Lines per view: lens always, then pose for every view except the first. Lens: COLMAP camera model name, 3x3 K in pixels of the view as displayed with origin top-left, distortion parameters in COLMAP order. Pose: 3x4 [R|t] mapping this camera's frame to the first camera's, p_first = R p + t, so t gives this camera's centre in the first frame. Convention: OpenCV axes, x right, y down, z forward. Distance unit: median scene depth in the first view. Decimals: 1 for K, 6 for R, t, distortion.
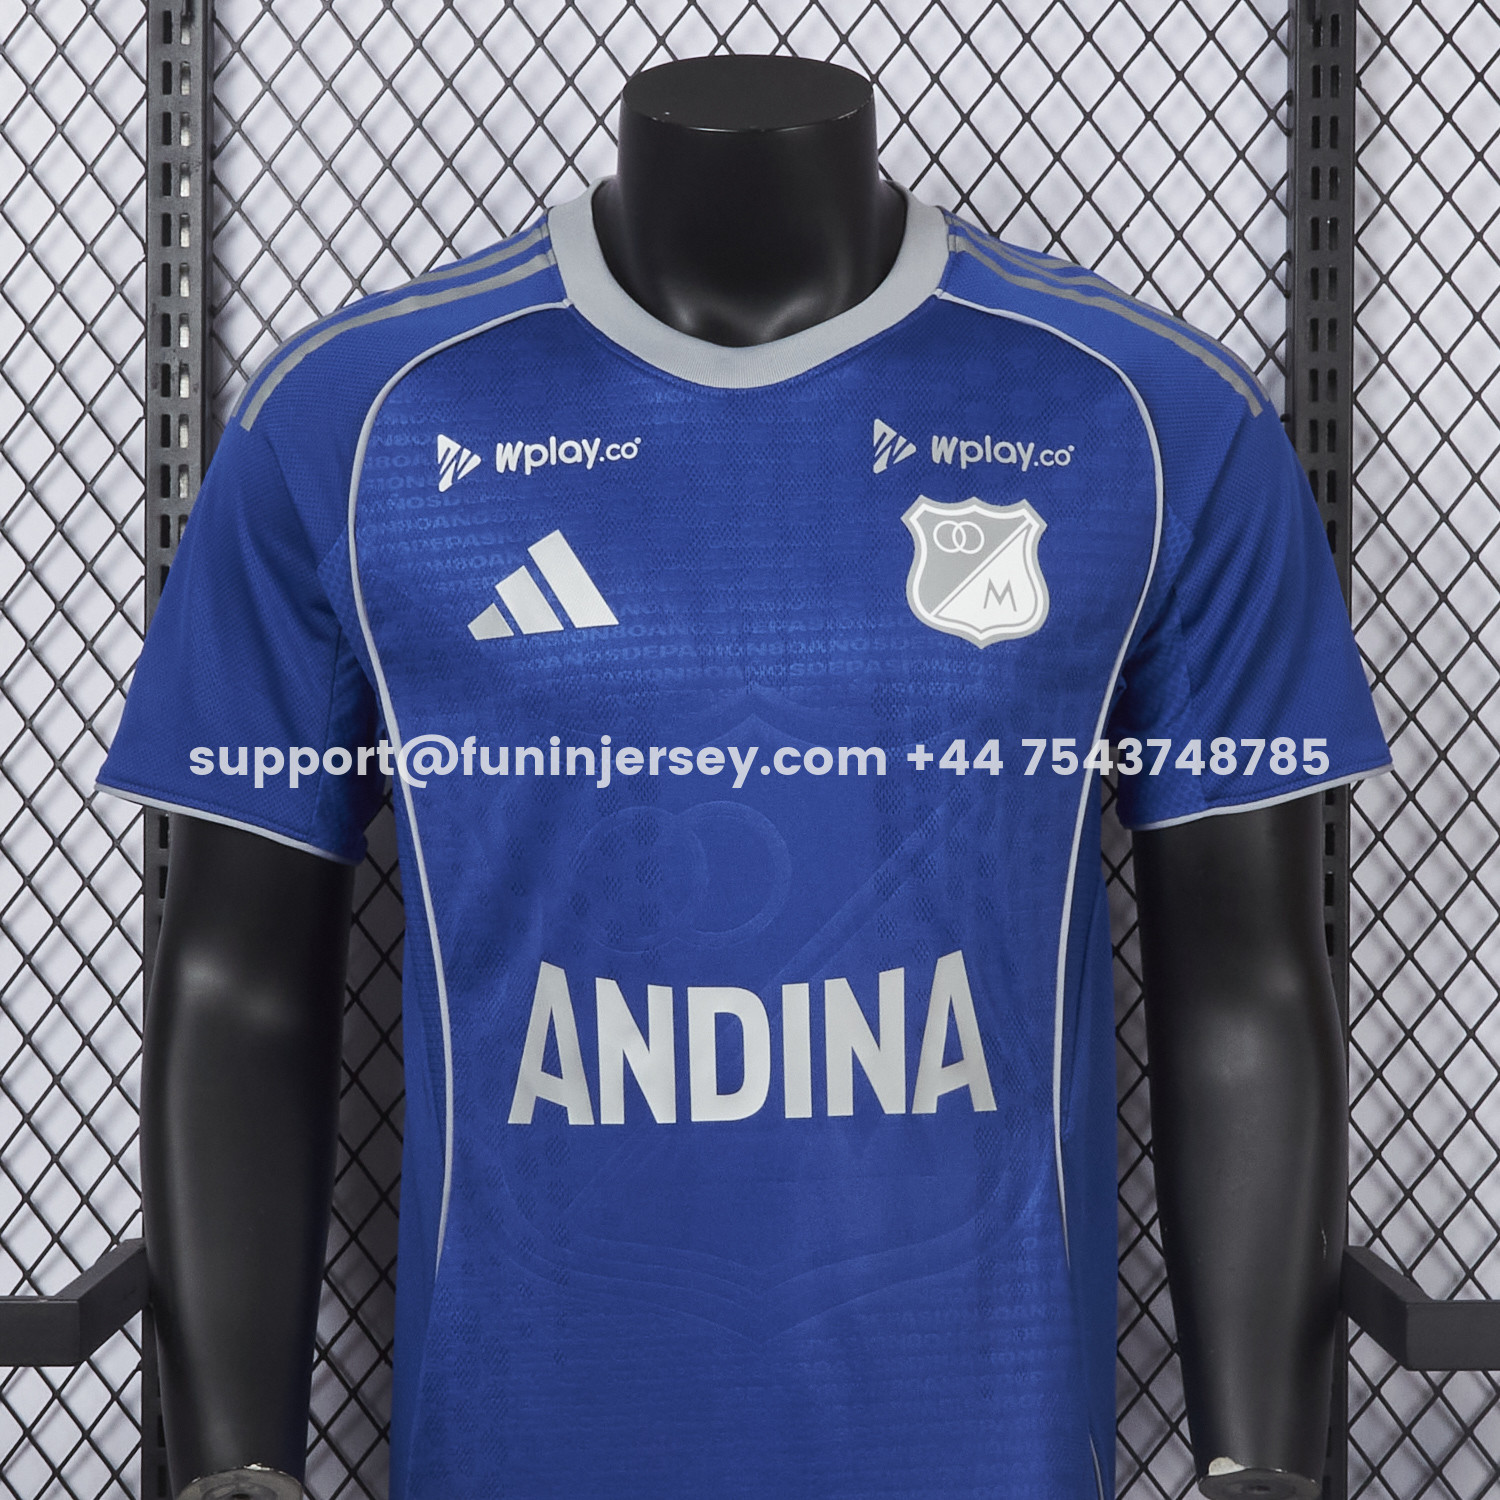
lens RADIAL K [[5470.0, 0, 752.5], [0, 5470.0, 751.1], [0, 0, 1]] dist [0.028867, 0.000000]
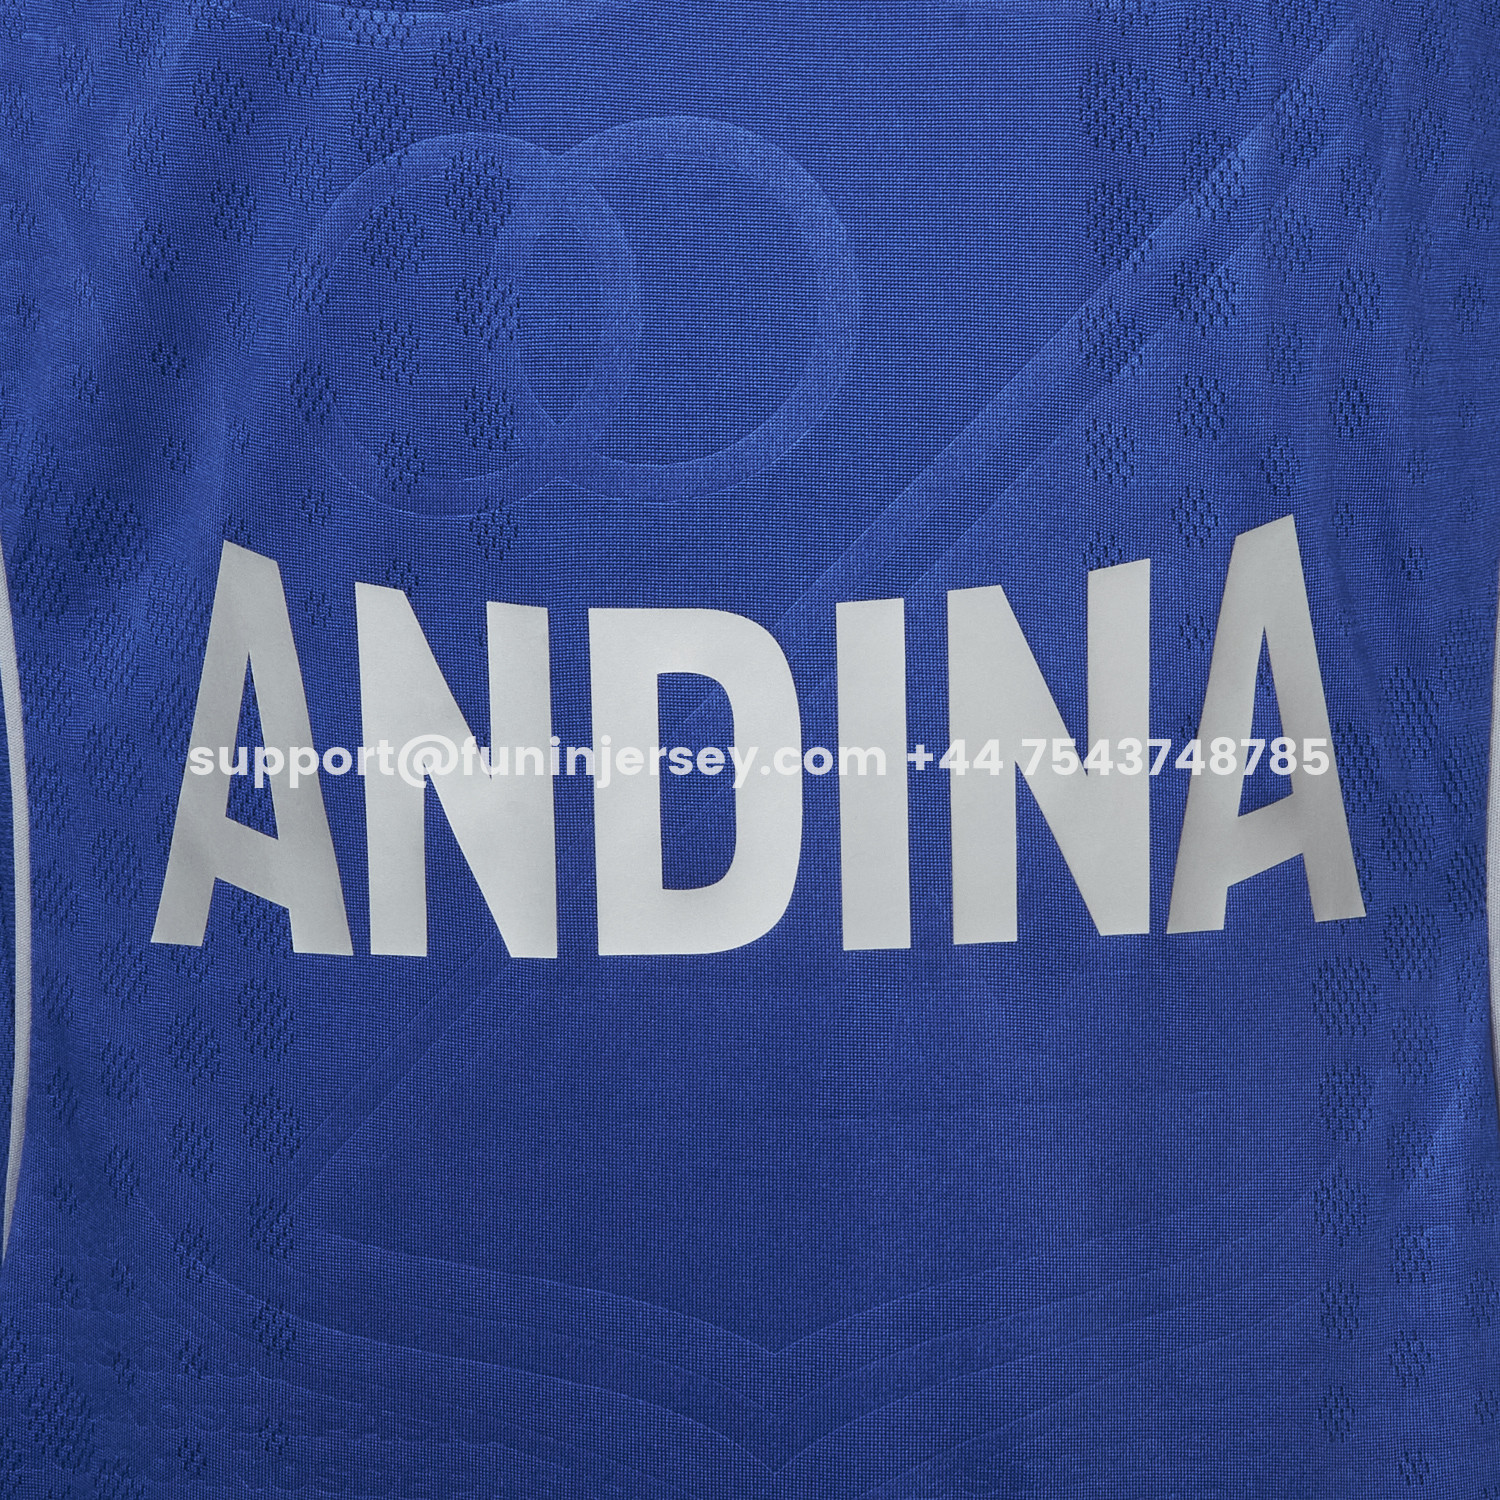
lens RADIAL K [[5470.0, 0, 751.5], [0, 5470.0, 750.8], [0, 0, 1]] dist [0.028867, 0.000000]
pose [[0.999995, 0.003075, -0.000660, -0.000115], [-0.003021, 0.997540, 0.070033, 0.026082], [0.000874, -0.070031, 0.997544, 0.611777]]
